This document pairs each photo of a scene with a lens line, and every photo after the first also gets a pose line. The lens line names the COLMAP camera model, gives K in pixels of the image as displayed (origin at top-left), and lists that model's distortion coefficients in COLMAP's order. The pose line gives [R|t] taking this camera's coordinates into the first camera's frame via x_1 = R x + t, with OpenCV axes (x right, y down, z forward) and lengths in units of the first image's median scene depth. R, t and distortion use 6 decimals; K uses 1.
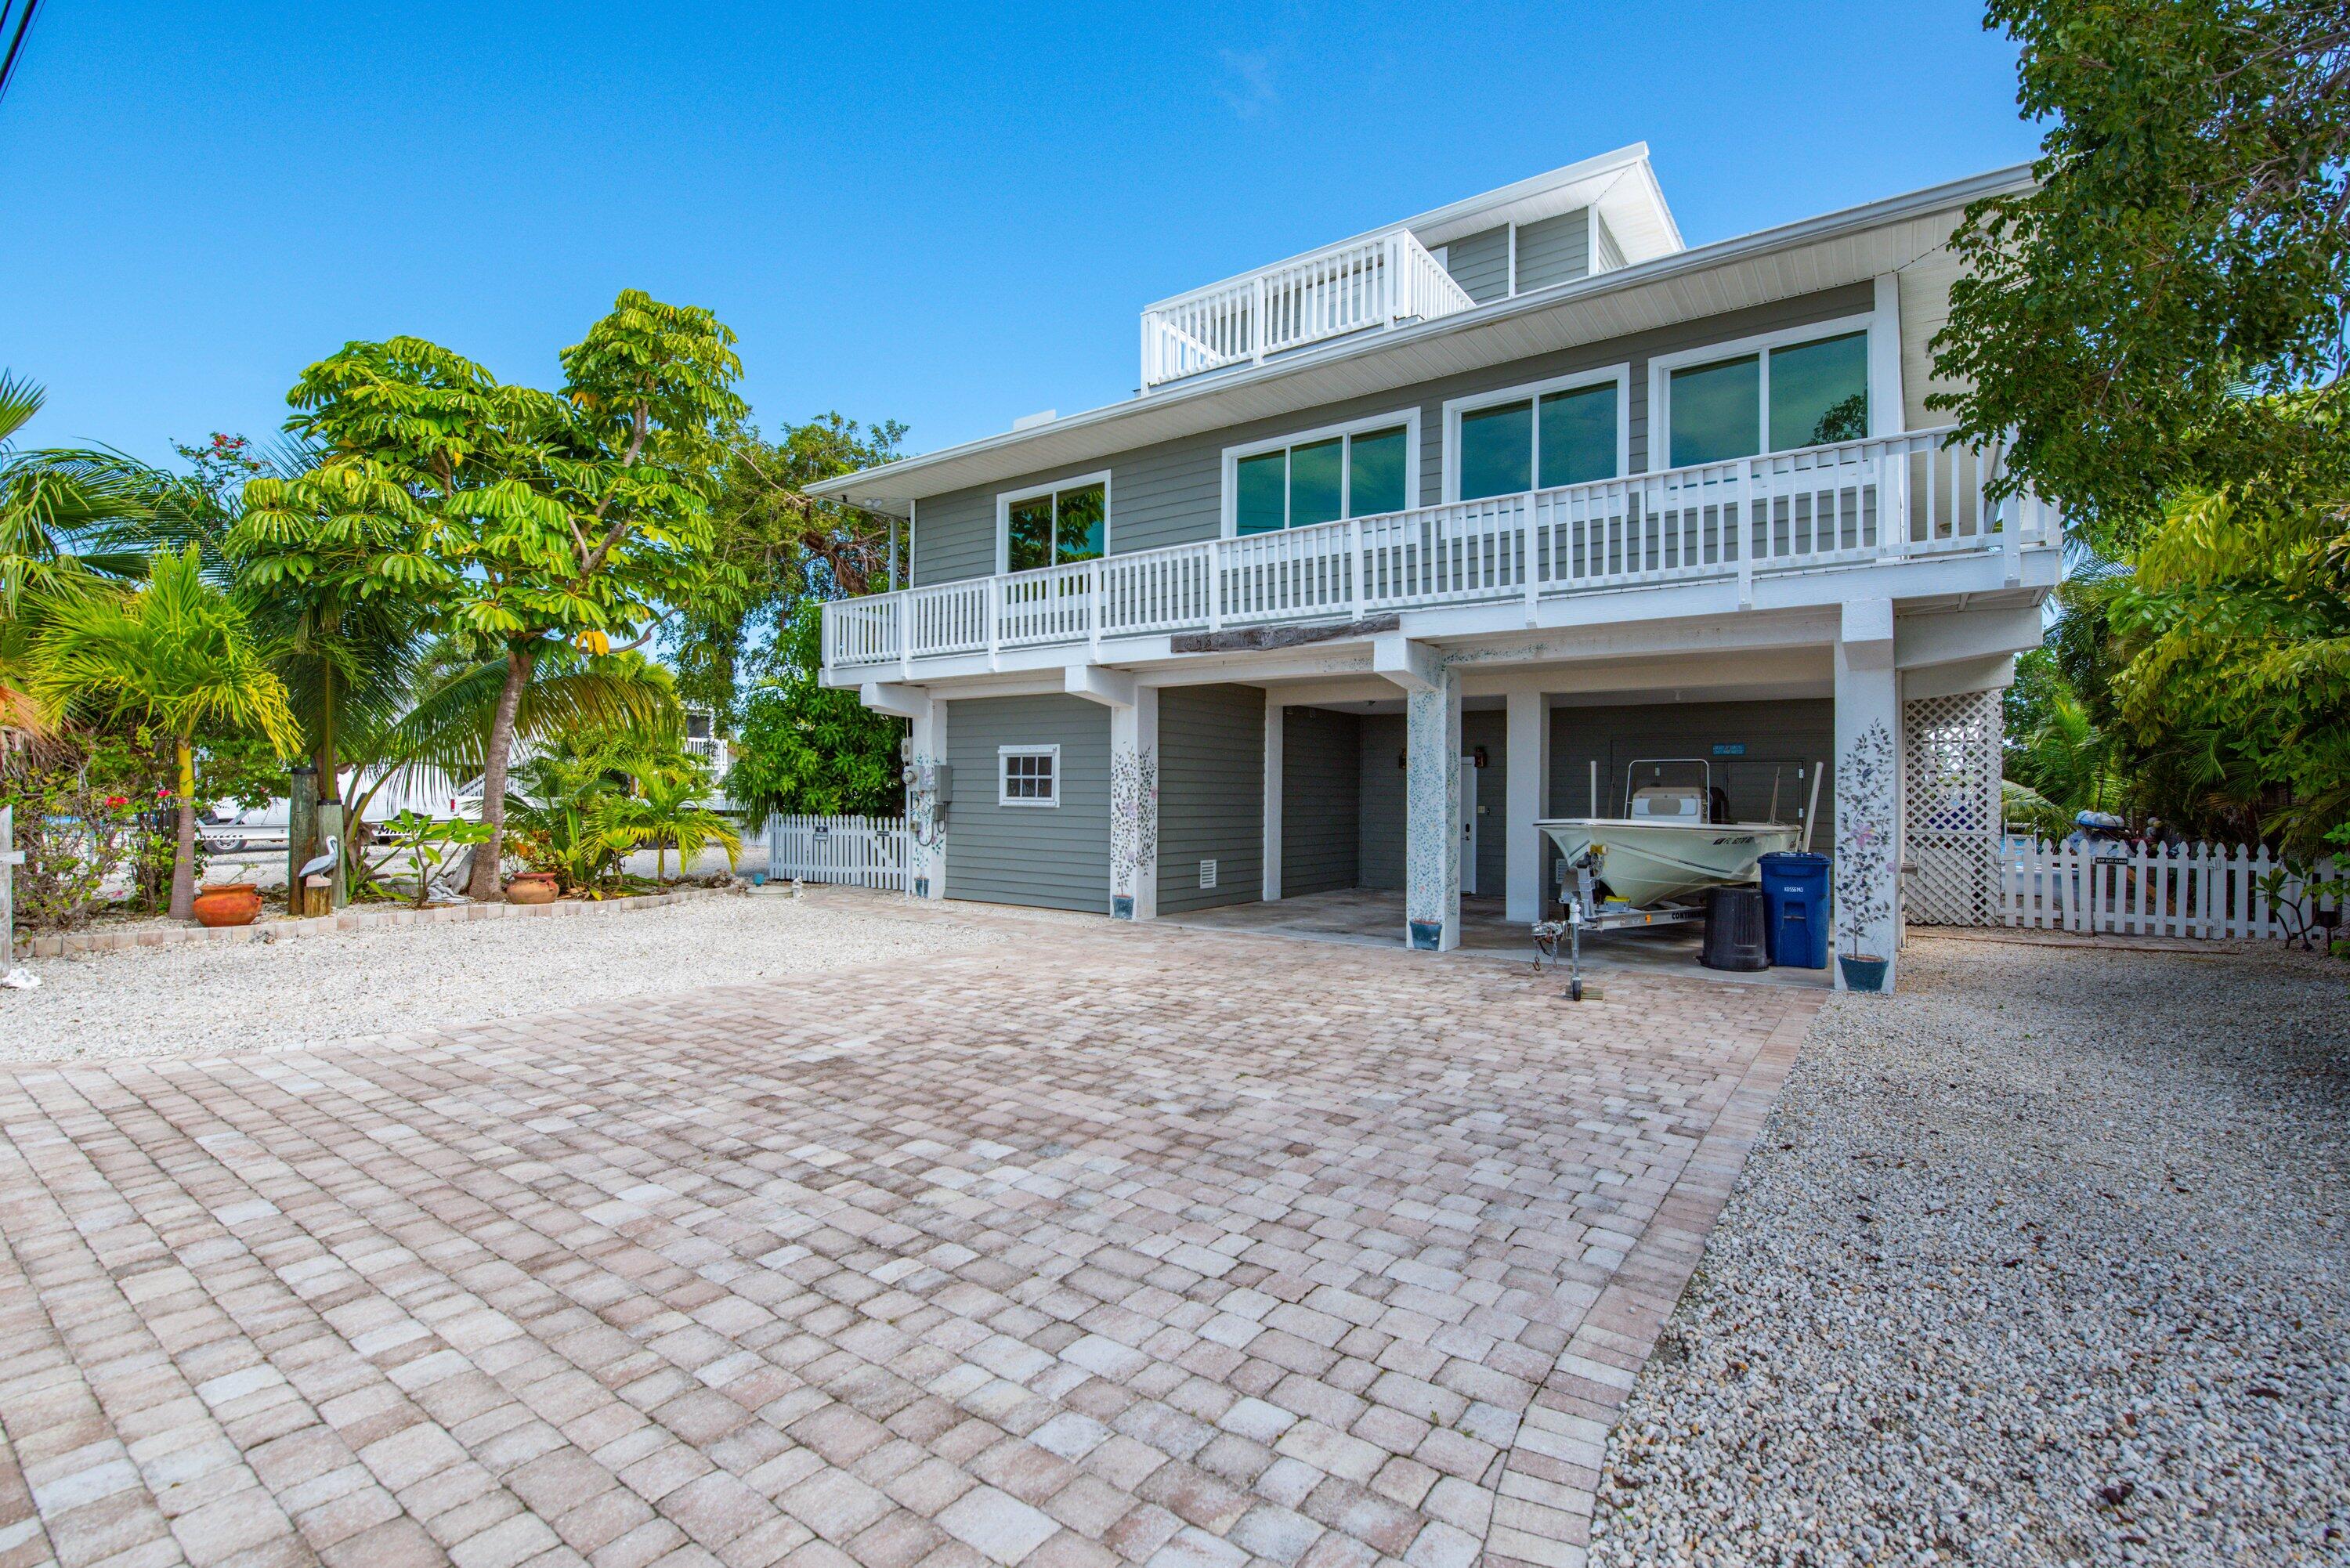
lens RADIAL K [[1038.8, 0, 1181.4], [0, 1038.8, 774.1], [0, 0, 1]] dist [-0.016142, -0.000213]
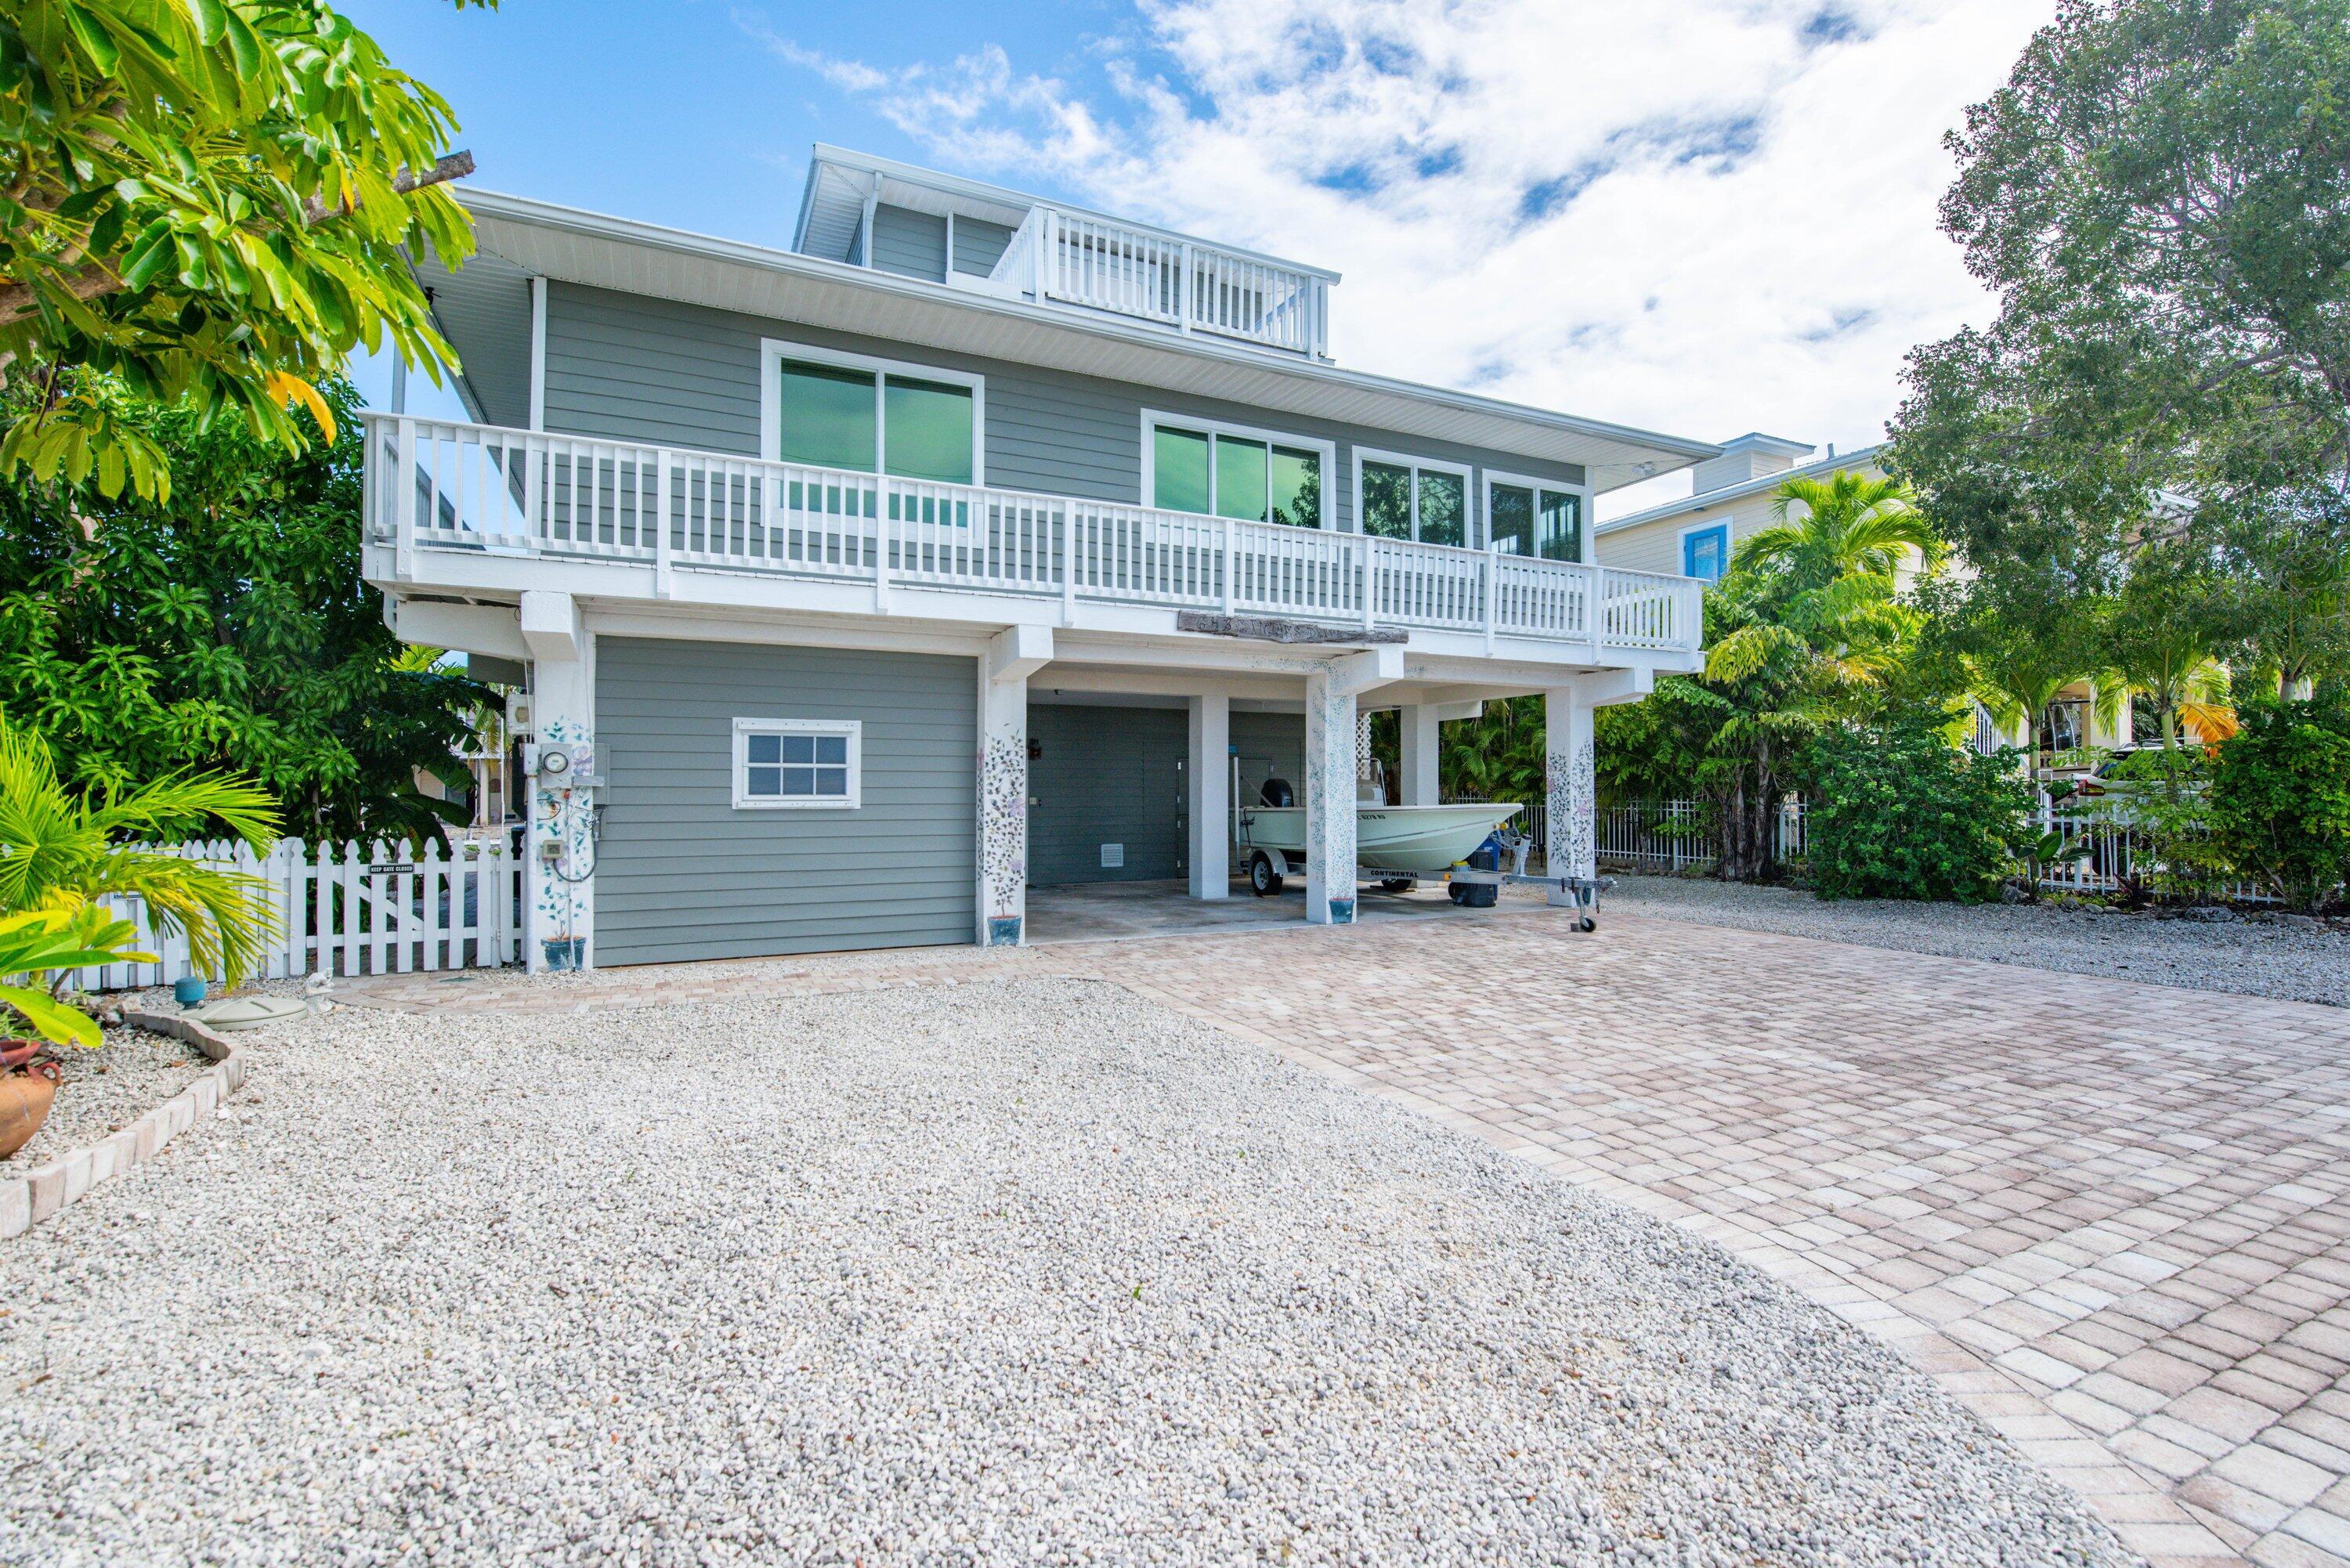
lens RADIAL K [[1038.8, 0, 1181.4], [0, 1038.8, 774.1], [0, 0, 1]] dist [-0.016142, -0.000213]
pose [[0.489967, 0.001055, 0.871740, -0.691027], [-0.012621, 0.999903, 0.005883, 0.001129], [-0.871650, -0.013885, 0.489933, 0.492469]]
